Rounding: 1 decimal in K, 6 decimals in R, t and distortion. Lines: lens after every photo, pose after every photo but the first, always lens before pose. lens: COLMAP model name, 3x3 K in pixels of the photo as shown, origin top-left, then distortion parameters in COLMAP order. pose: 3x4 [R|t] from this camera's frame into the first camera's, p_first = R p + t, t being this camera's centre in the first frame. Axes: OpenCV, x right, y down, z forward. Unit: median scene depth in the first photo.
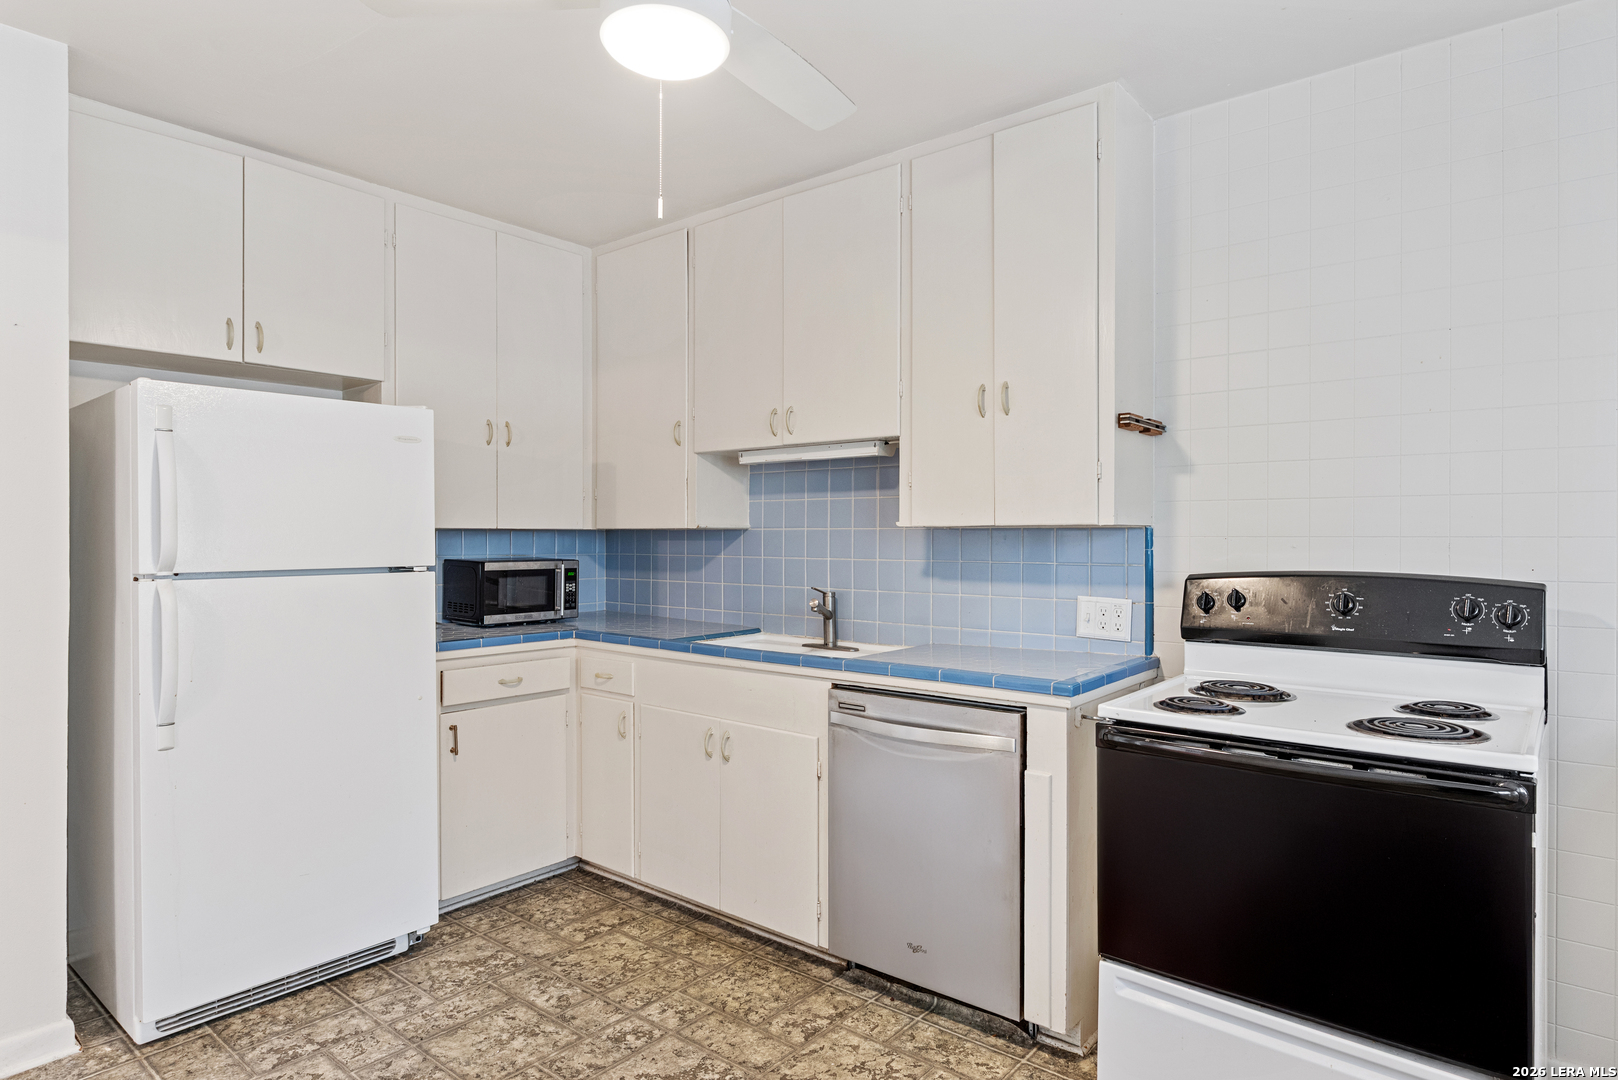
lens RADIAL K [[912.8, 0, 814.3], [0, 912.8, 538.3], [0, 0, 1]] dist [-0.007821, 0.000468]
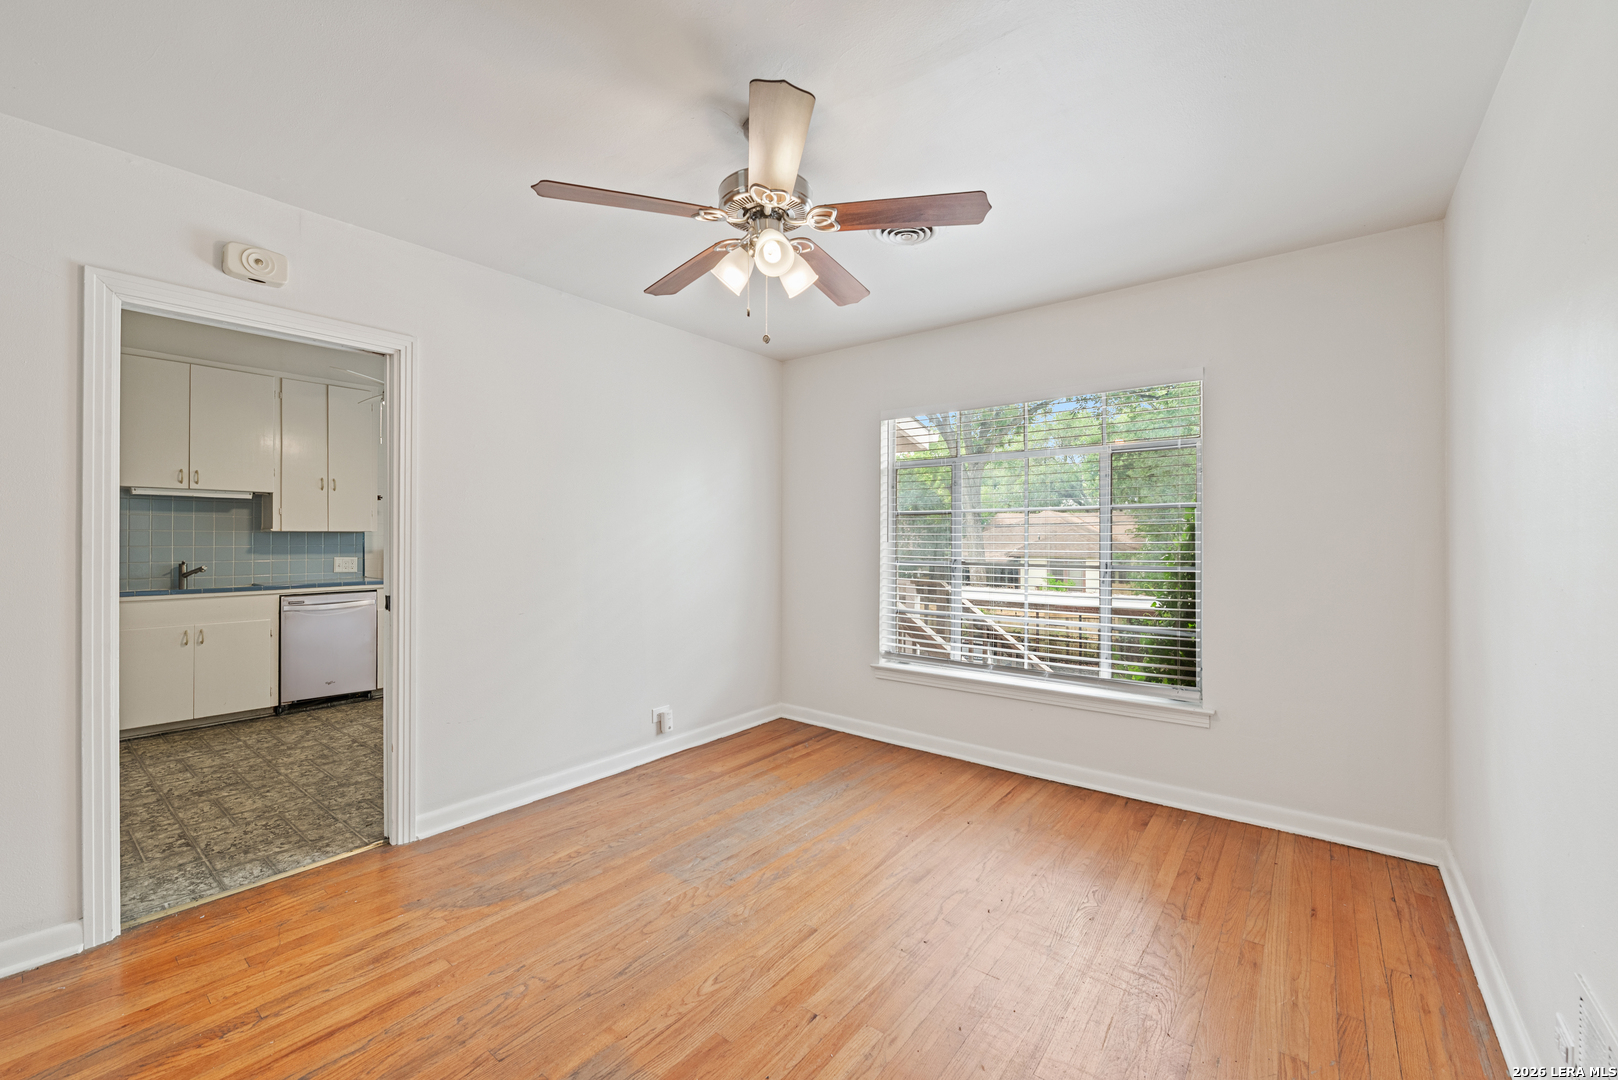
lens RADIAL K [[661.0, 0, 815.8], [0, 661.0, 538.1], [0, 0, 1]] dist [-0.011444, -0.000705]
pose [[-0.025452, -0.002477, 0.999673, -1.741777], [0.000042, 0.999997, 0.002479, 0.001186], [-0.999676, 0.000105, -0.025452, -0.383148]]
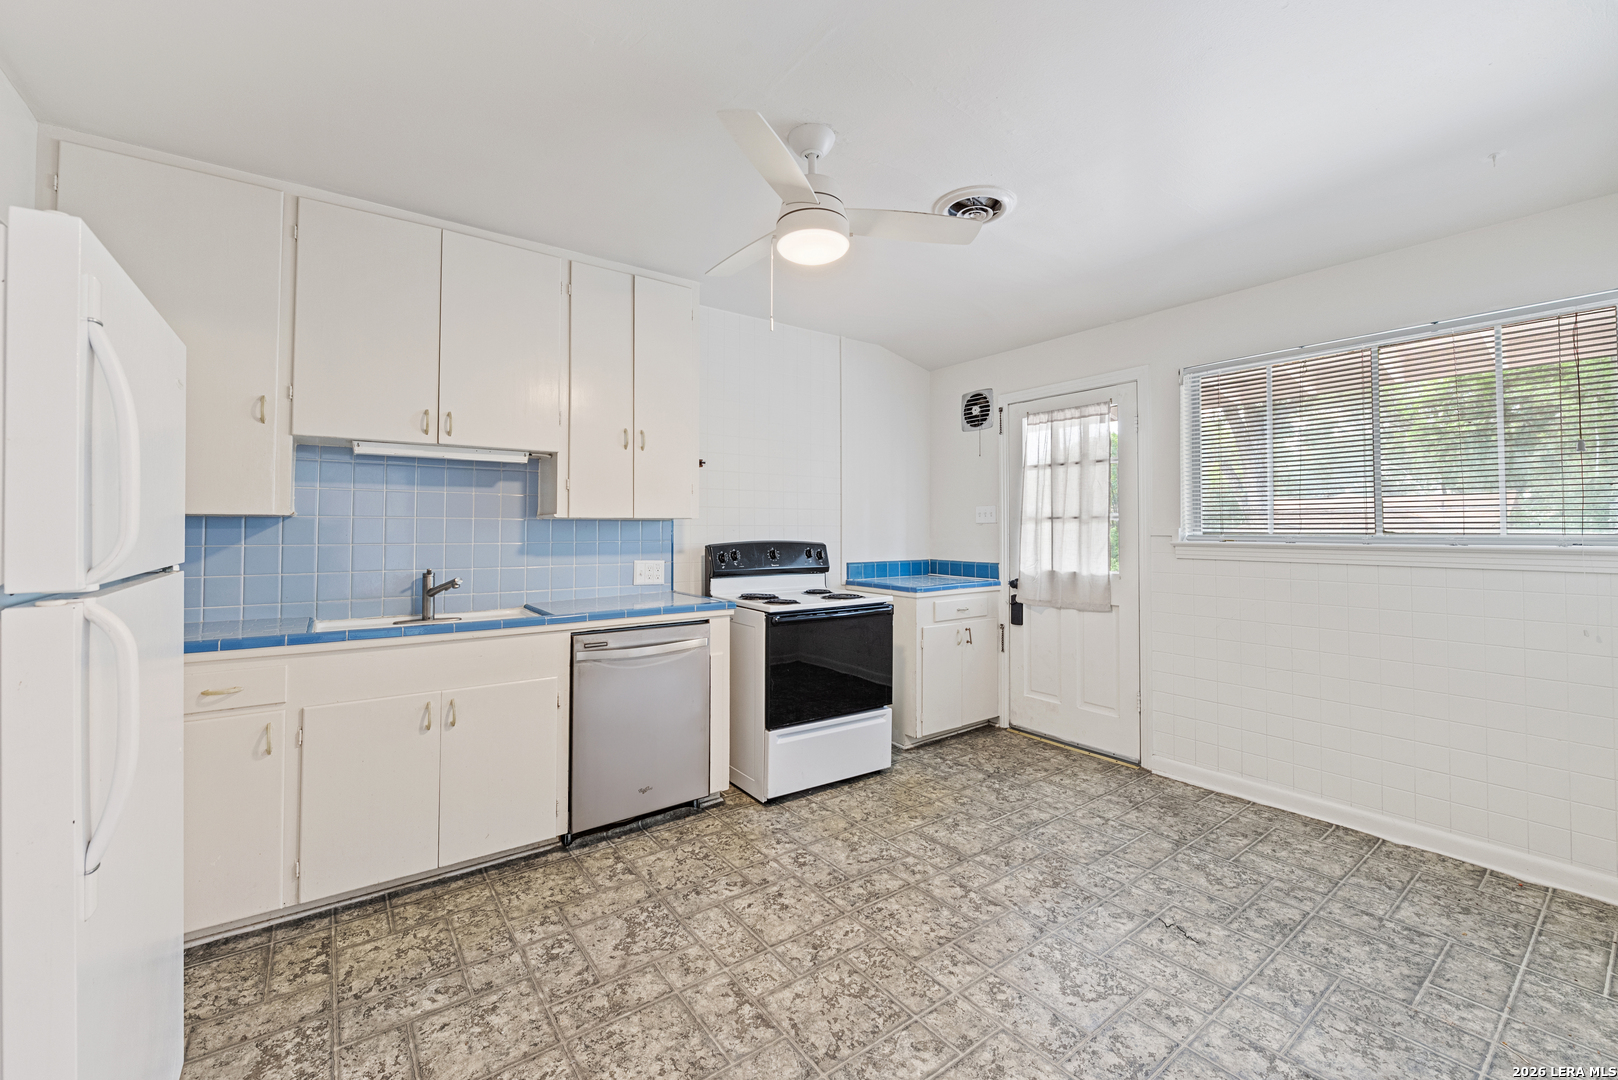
lens RADIAL K [[661.0, 0, 803.0], [0, 661.0, 512.1], [0, 0, 1]] dist [-0.011444, -0.000705]
pose [[0.246749, 0.018992, 0.968893, -0.833920], [0.001783, 0.999797, -0.020052, -0.000495], [-0.969078, 0.006675, 0.246666, 0.417245]]
